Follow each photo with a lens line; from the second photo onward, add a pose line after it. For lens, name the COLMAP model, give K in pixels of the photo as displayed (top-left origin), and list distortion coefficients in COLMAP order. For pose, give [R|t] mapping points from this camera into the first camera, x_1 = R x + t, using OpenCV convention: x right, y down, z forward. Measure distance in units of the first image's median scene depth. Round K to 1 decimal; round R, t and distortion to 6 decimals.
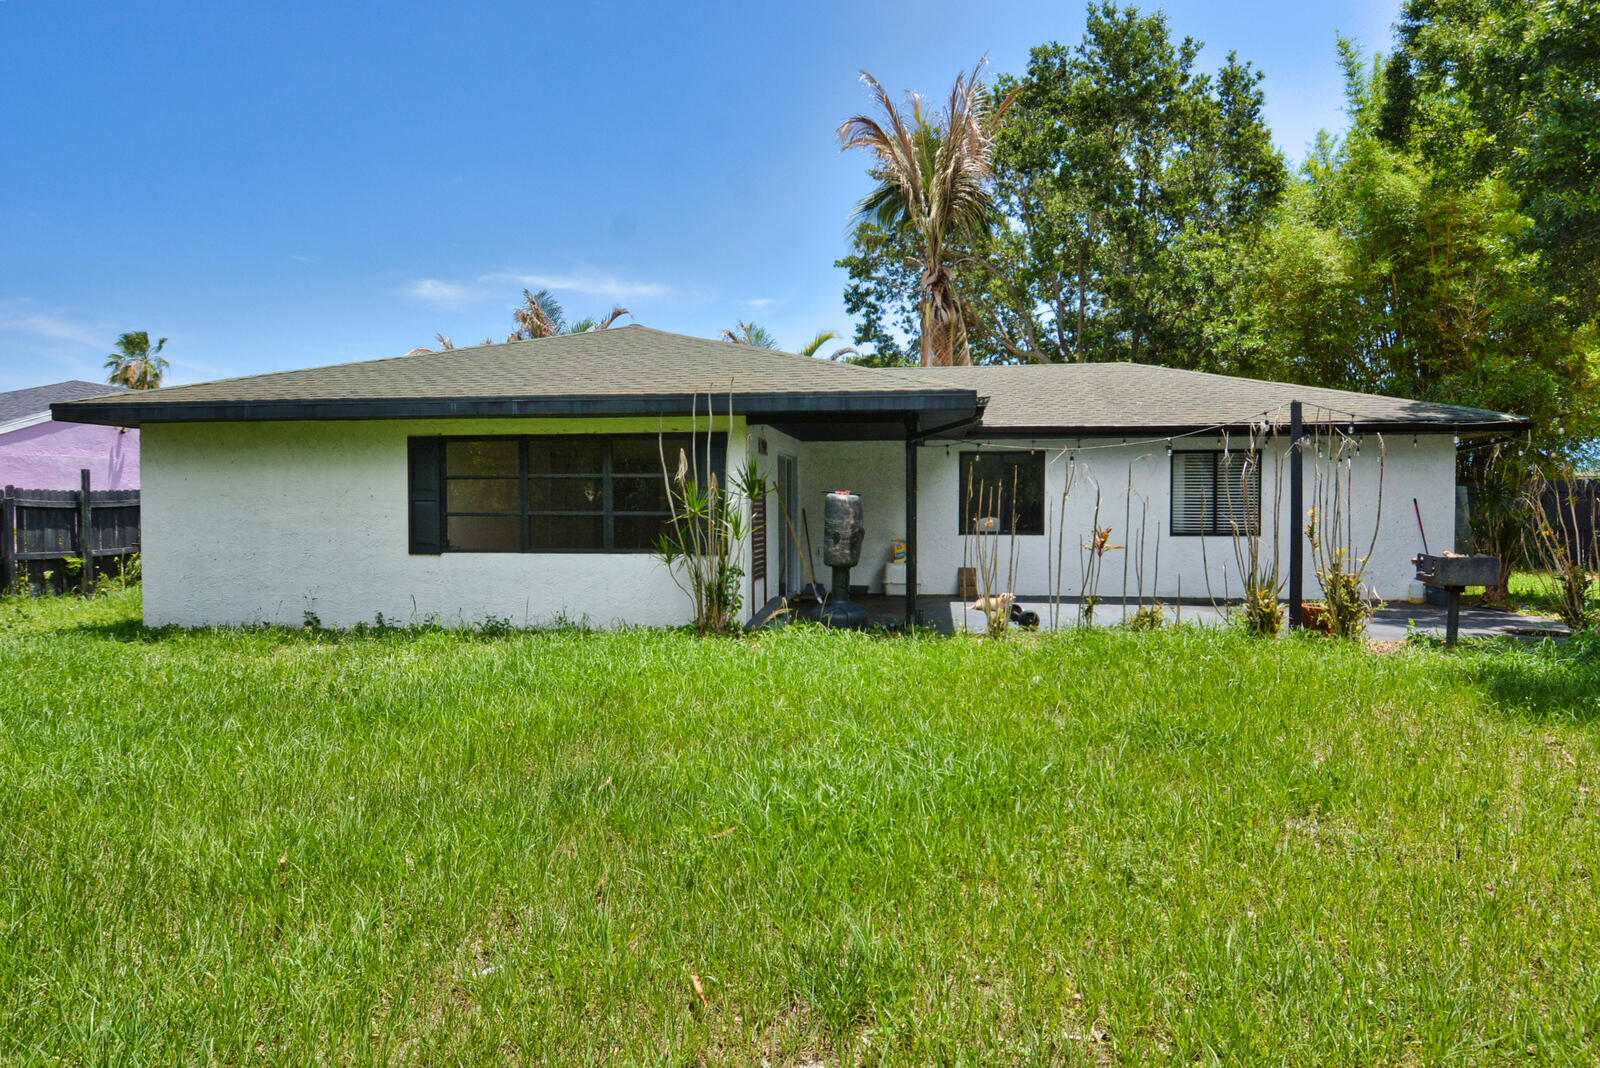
lens RADIAL K [[942.2, 0, 780.7], [0, 942.2, 530.4], [0, 0, 1]] dist [-0.007976, 0.005244]
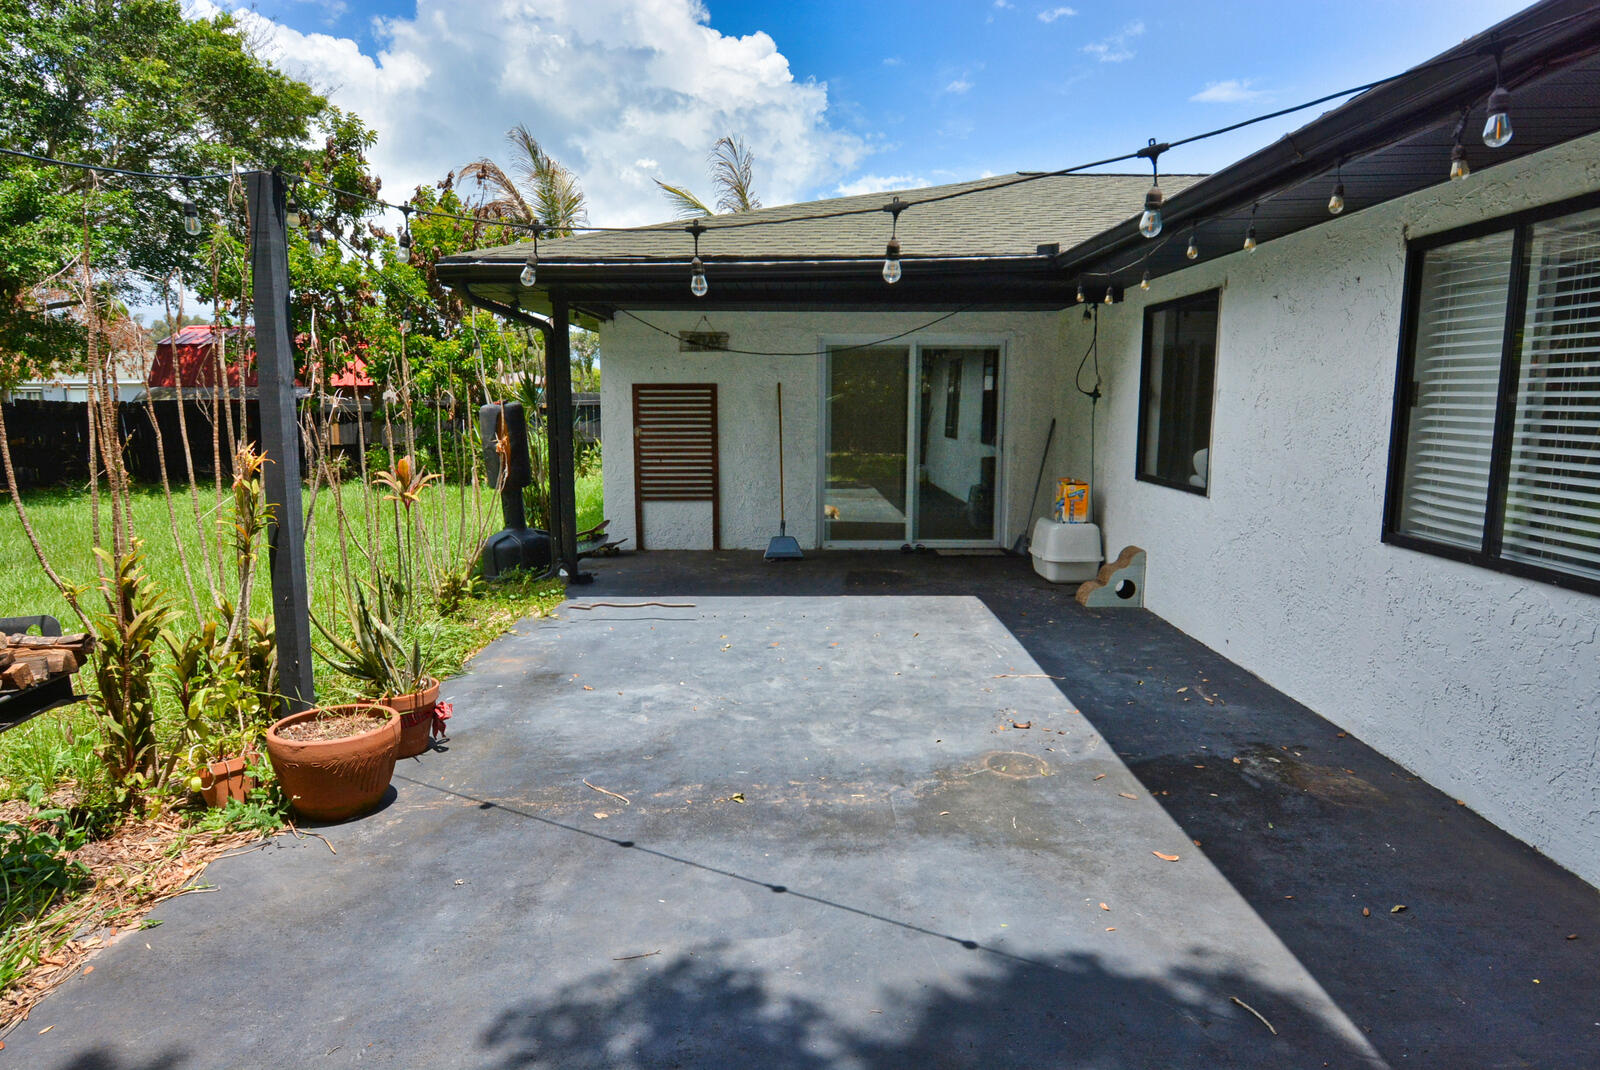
lens RADIAL K [[942.2, 0, 799.7], [0, 942.2, 533.5], [0, 0, 1]] dist [-0.007976, 0.005244]
pose [[0.174047, 0.142828, -0.974324, 0.755263], [-0.023778, 0.989747, 0.140841, -0.039036], [0.984450, -0.001346, 0.175658, 0.877883]]
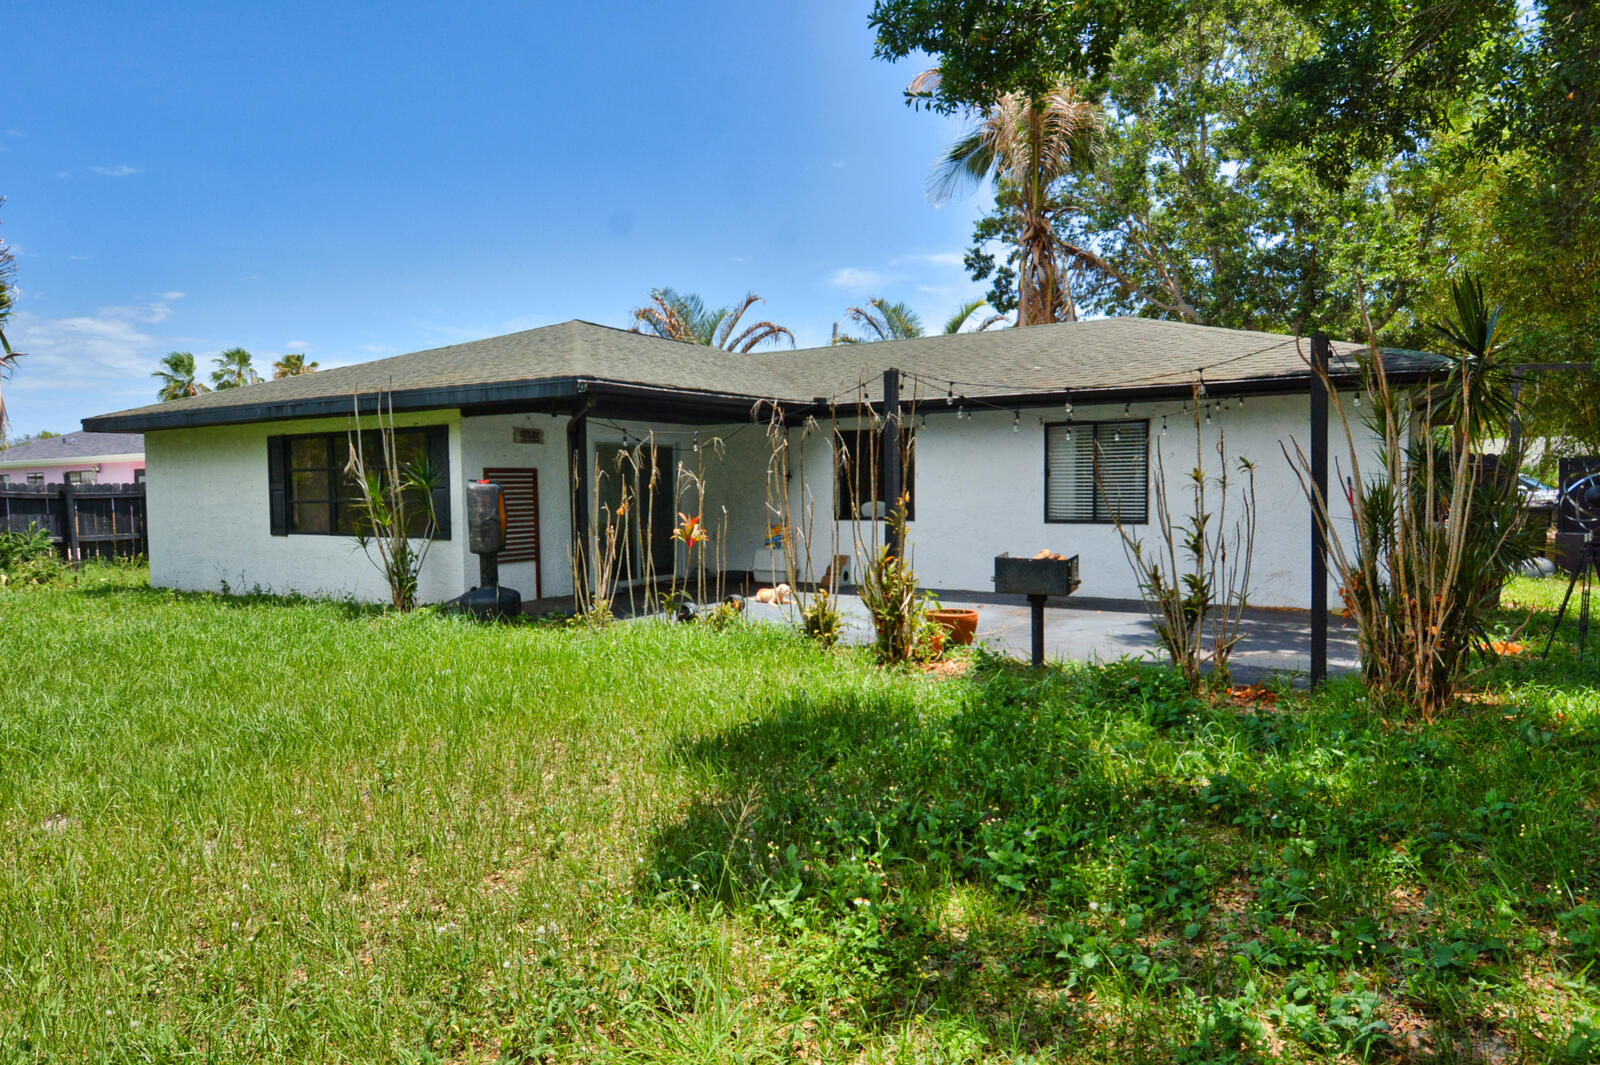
lens RADIAL K [[941.1, 0, 803.3], [0, 941.1, 531.7], [0, 0, 1]] dist [0.006345, -0.007159]
pose [[0.923078, 0.011934, -0.384427, 0.614606], [-0.001507, 0.999623, 0.027414, -0.011425], [0.384610, -0.024725, 0.922748, 0.140137]]
